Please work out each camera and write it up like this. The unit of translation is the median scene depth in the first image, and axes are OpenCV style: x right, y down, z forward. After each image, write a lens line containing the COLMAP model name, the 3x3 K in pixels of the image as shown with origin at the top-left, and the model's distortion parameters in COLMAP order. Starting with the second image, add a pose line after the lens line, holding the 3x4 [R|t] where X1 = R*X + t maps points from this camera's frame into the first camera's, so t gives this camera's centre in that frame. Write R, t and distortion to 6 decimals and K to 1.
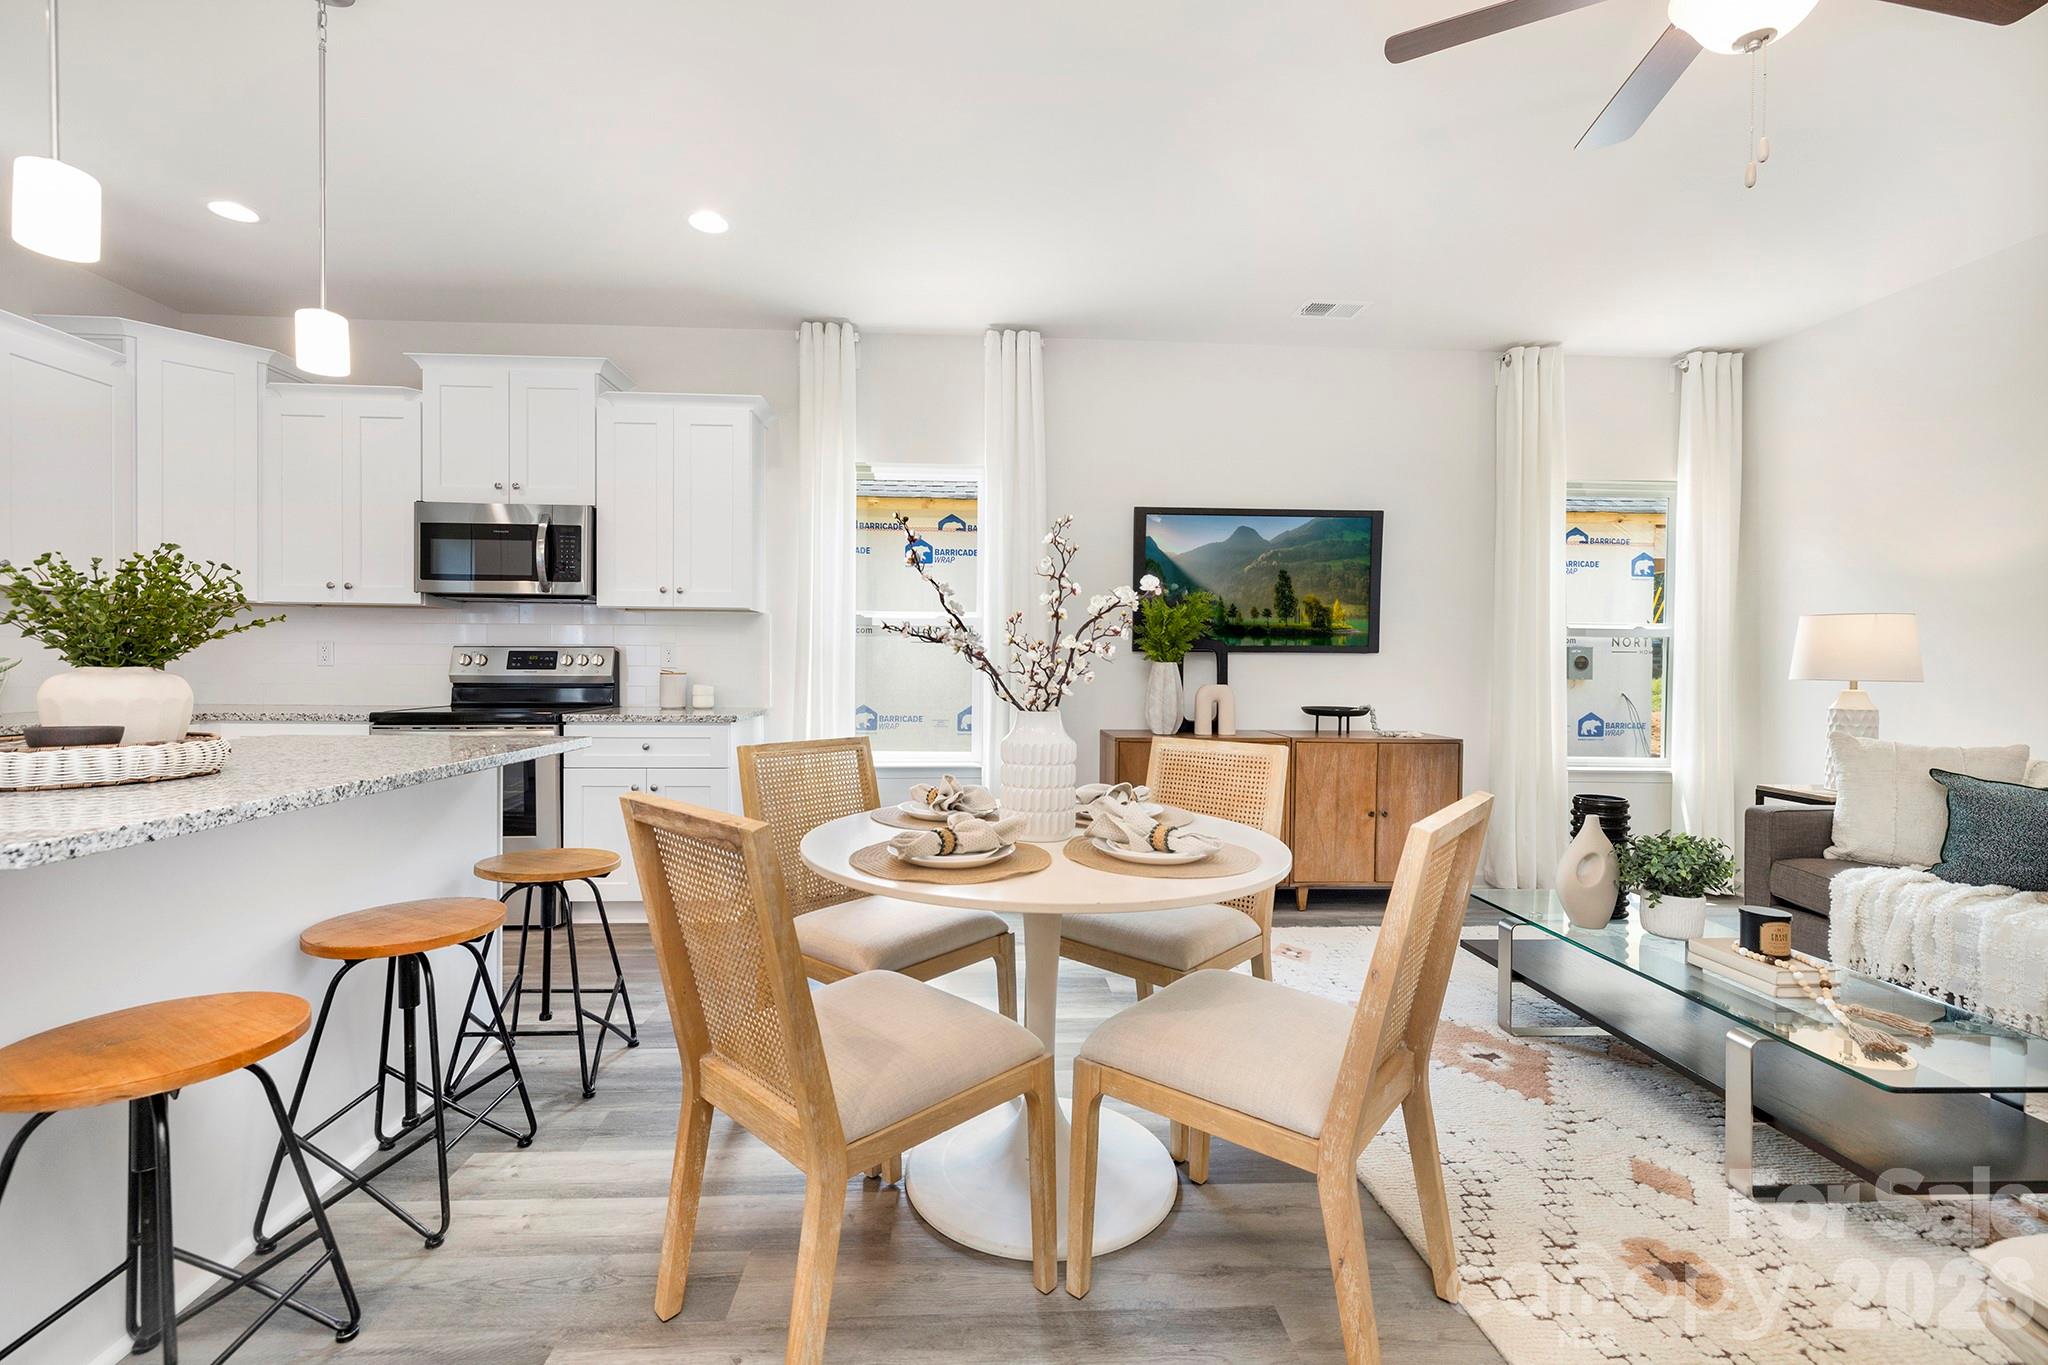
lens RADIAL K [[863.2, 0, 1003.4], [0, 863.2, 671.1], [0, 0, 1]] dist [-0.000140, 0.000136]
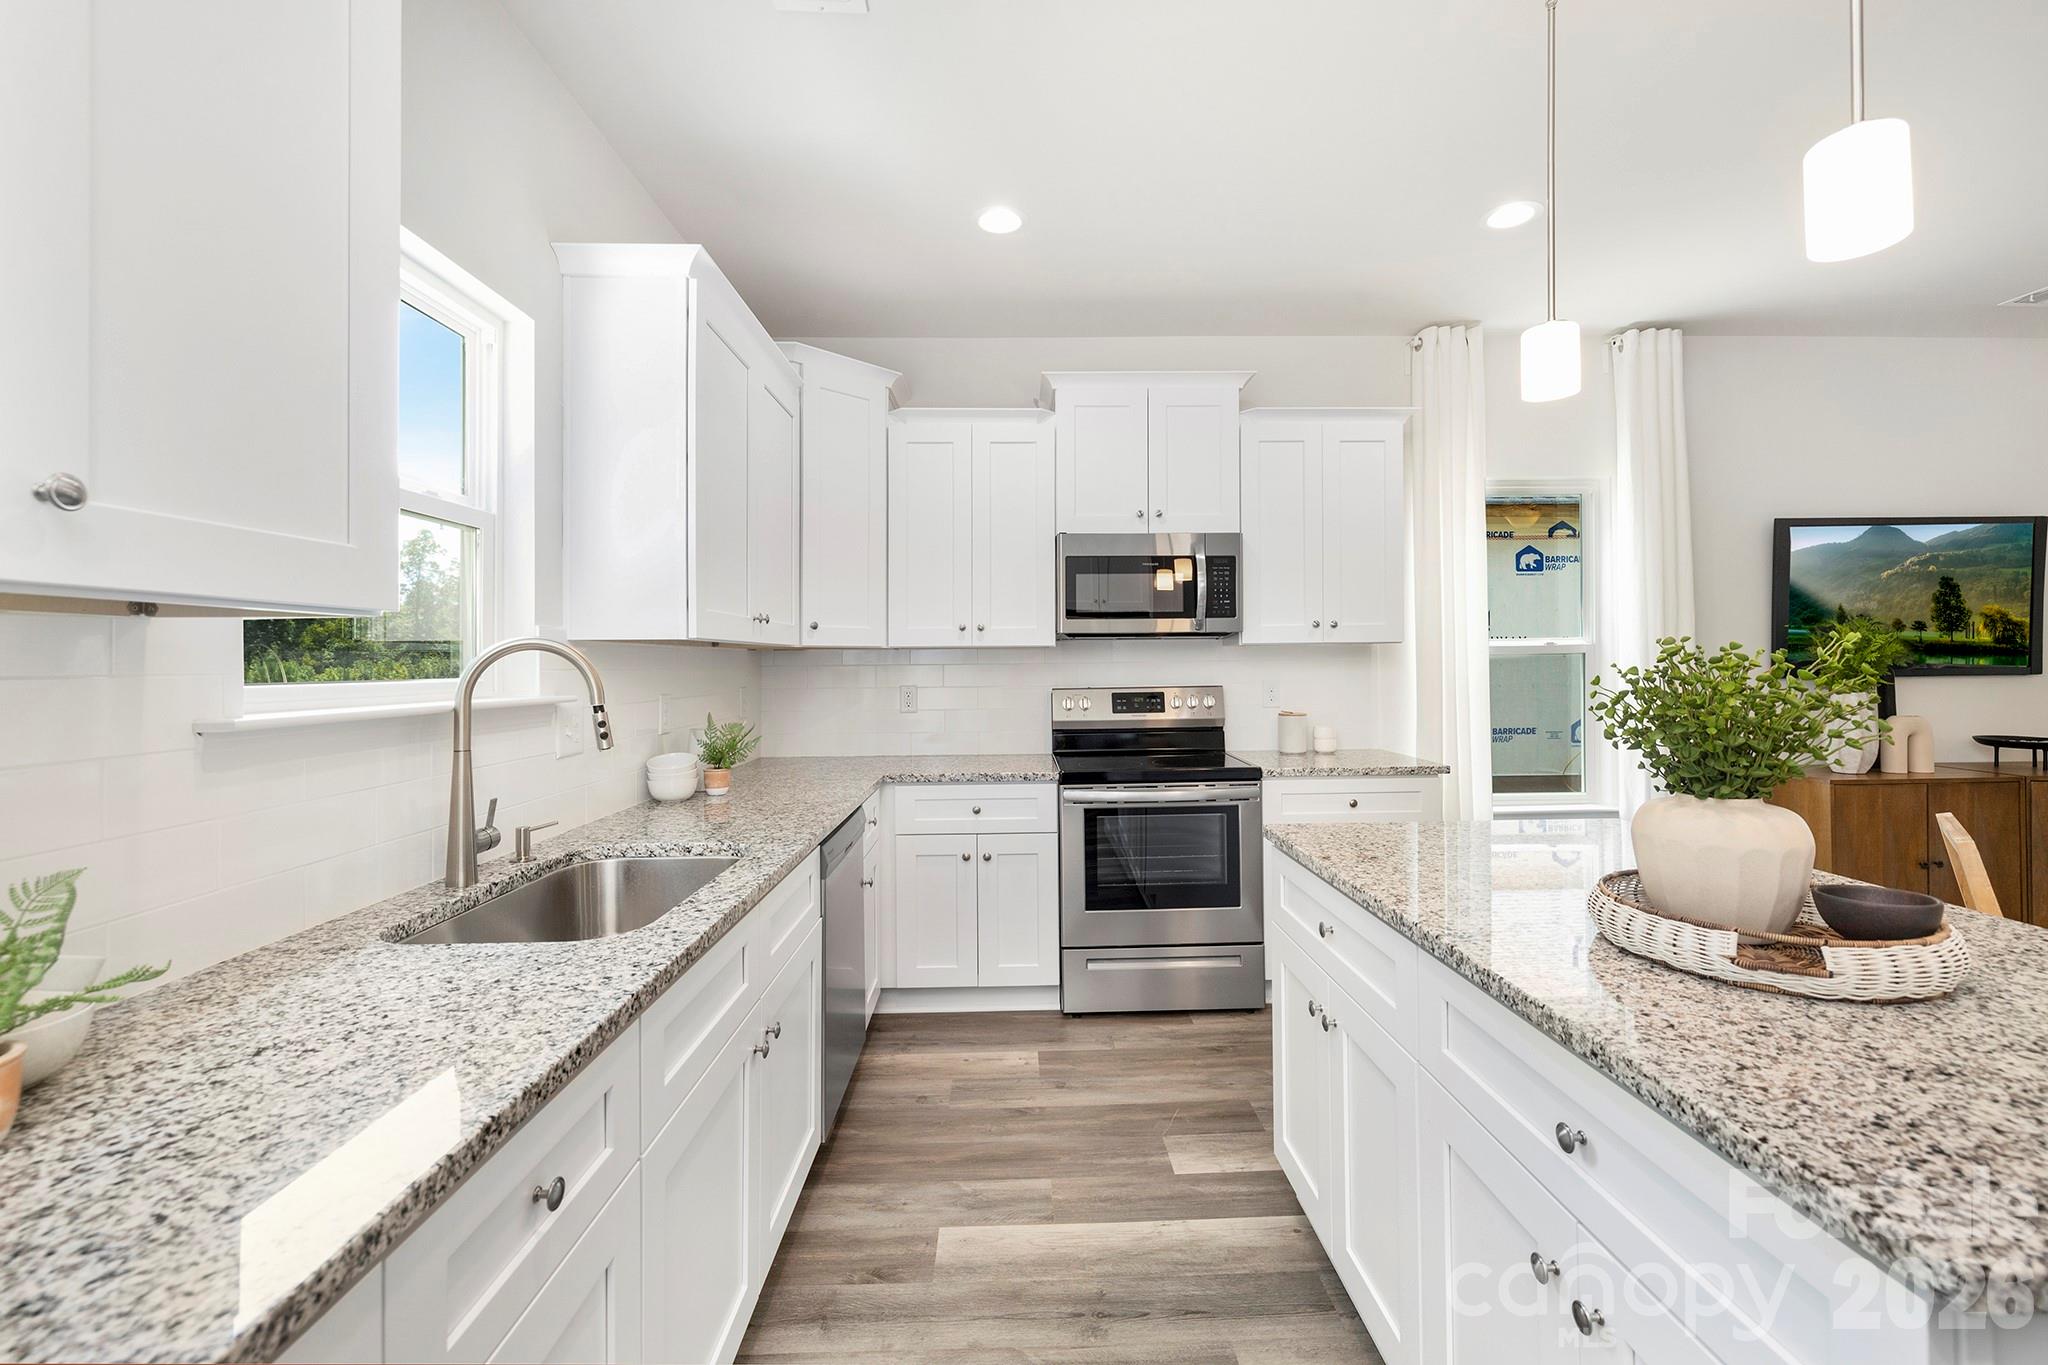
lens RADIAL K [[863.2, 0, 1030.4], [0, 863.2, 647.4], [0, 0, 1]] dist [-0.000140, 0.000136]
pose [[0.999424, -0.021483, -0.026273, -0.679282], [0.020772, 0.999419, -0.027034, -0.051946], [0.026838, 0.026473, 0.999289, 0.092245]]
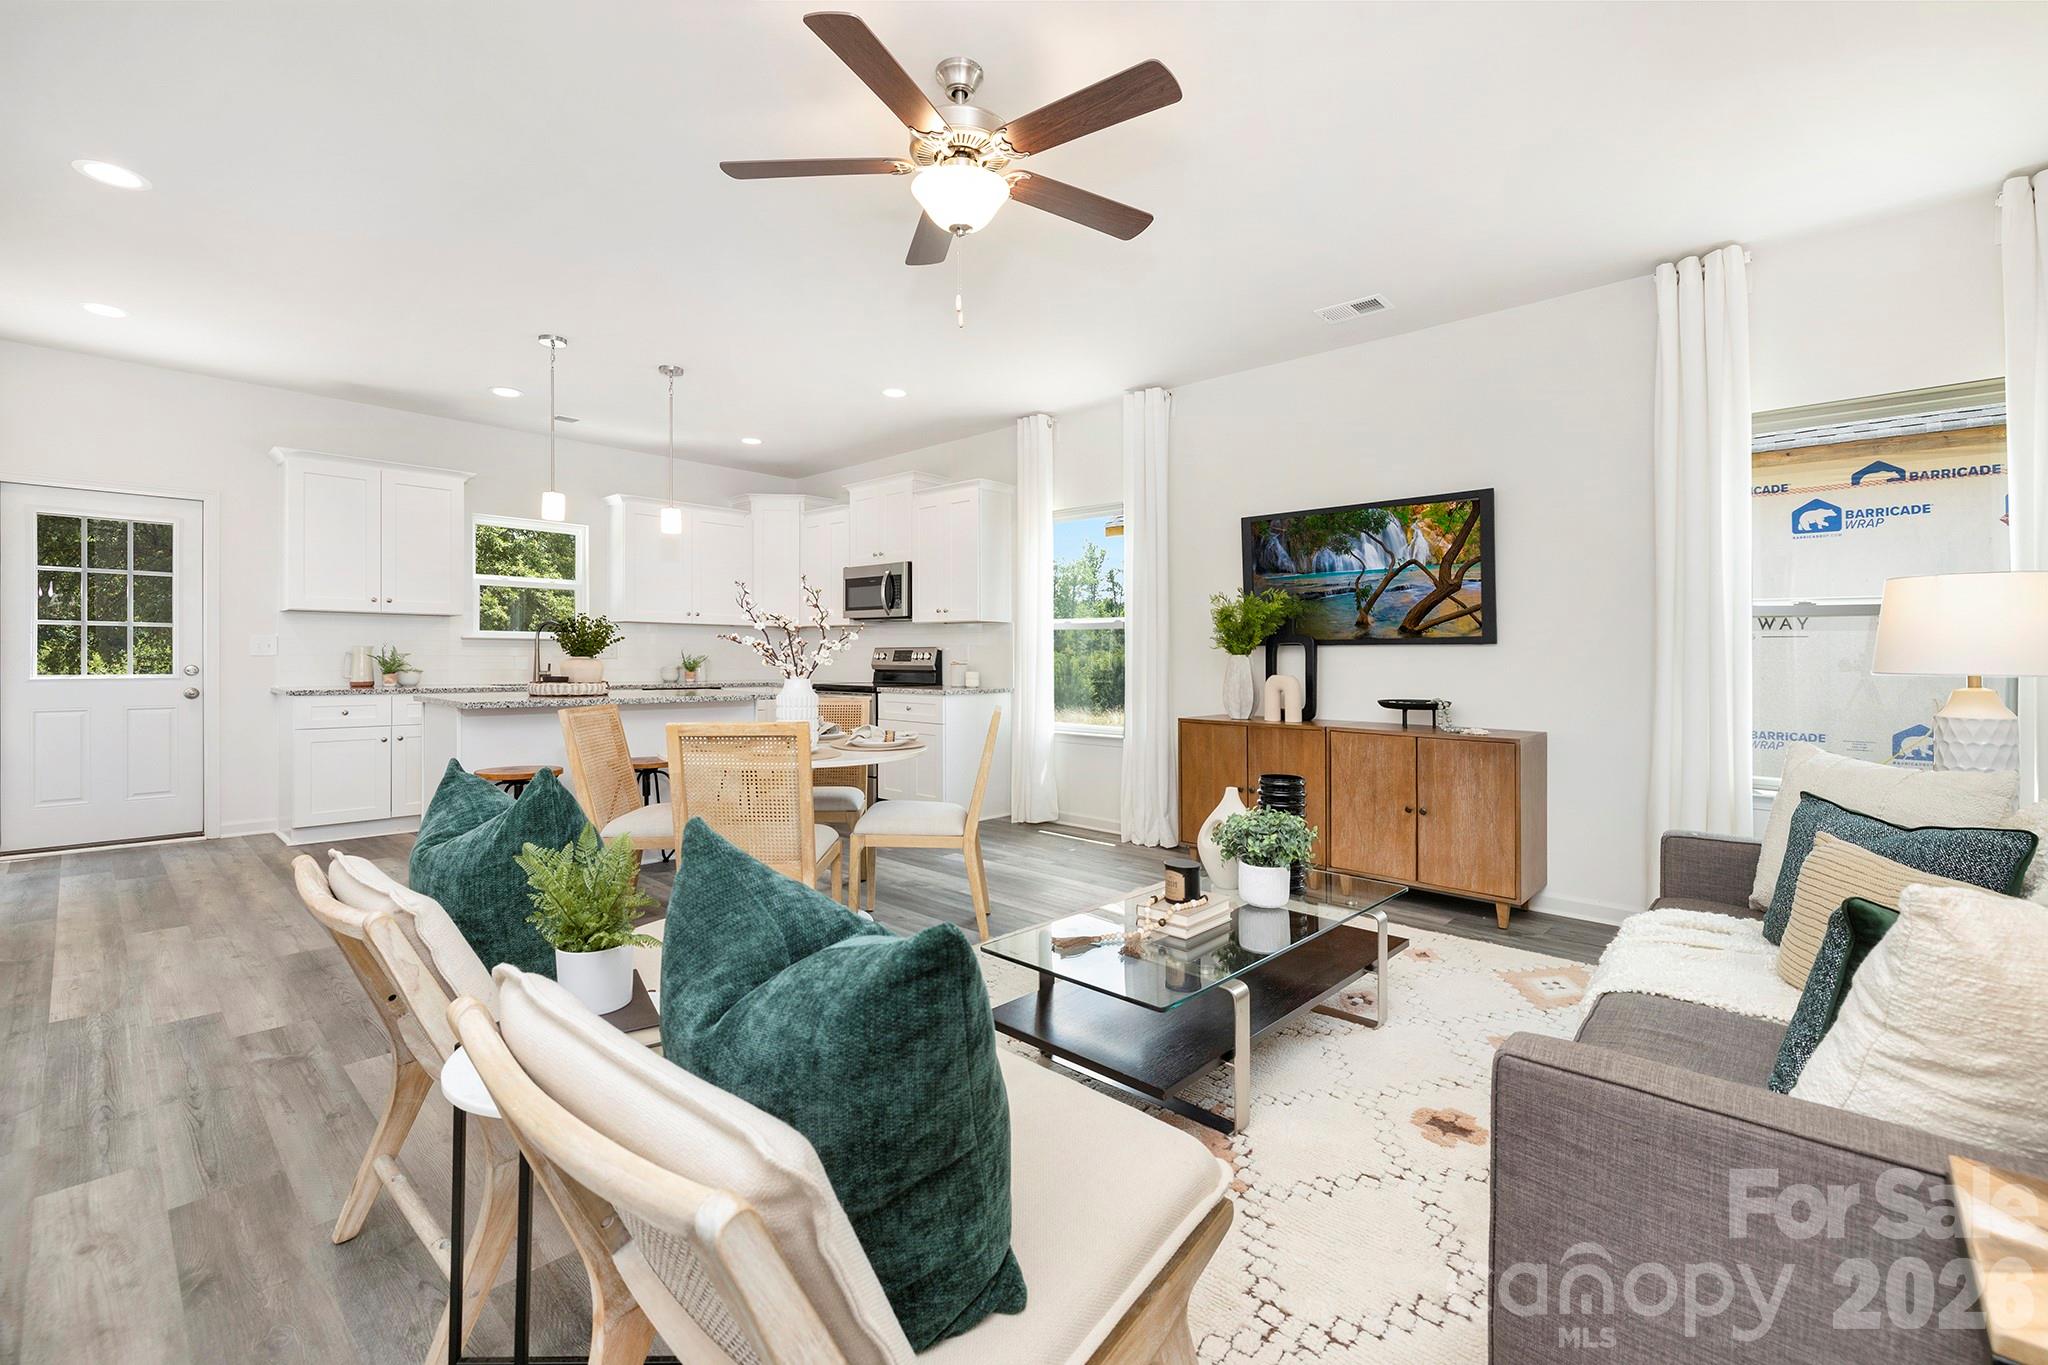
lens RADIAL K [[863.2, 0, 1042.8], [0, 863.2, 660.1], [0, 0, 1]] dist [-0.000140, 0.000136]
pose [[0.708162, -0.002368, -0.706046, 0.864032], [-0.006993, 0.999922, -0.010367, 0.010954], [0.706015, 0.012279, 0.708091, 0.023371]]
